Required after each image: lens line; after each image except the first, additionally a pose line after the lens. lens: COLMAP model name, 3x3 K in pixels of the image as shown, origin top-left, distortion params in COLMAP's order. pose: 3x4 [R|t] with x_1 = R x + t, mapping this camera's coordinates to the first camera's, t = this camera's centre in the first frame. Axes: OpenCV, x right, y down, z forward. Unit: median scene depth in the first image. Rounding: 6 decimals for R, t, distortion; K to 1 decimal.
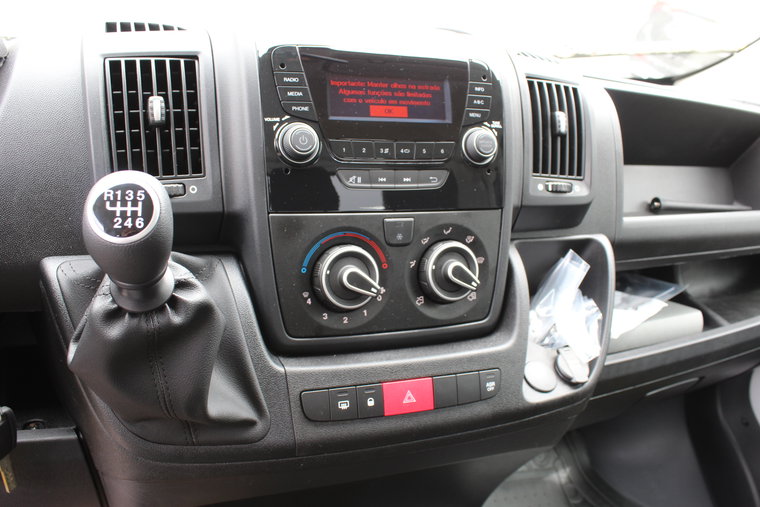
lens RADIAL K [[693.8, 0, 380.1], [0, 693.8, 269.4], [0, 0, 1]] dist [-0.156914, 0.151265]
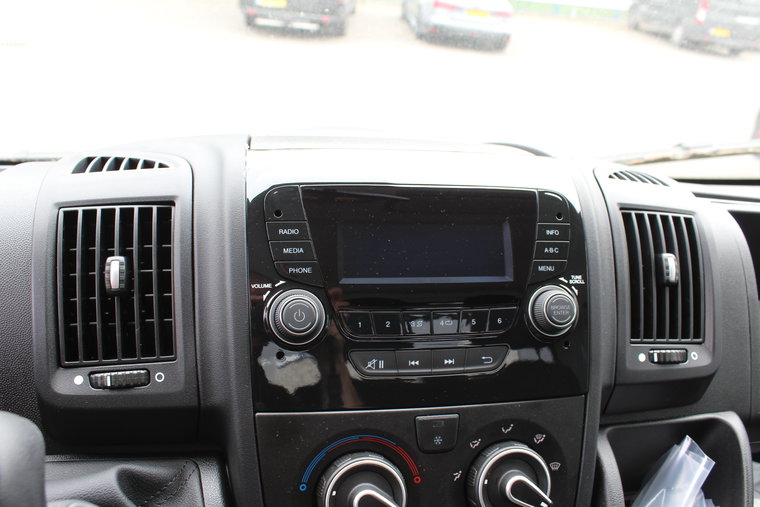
lens RADIAL K [[693.8, 0, 380.1], [0, 693.8, 269.4], [0, 0, 1]] dist [-0.156914, 0.151265]
pose [[0.986121, -0.003750, -0.165984, 0.085350], [-0.016574, 0.992527, -0.120892, -0.132251], [0.165197, 0.121965, 0.978690, 0.253286]]
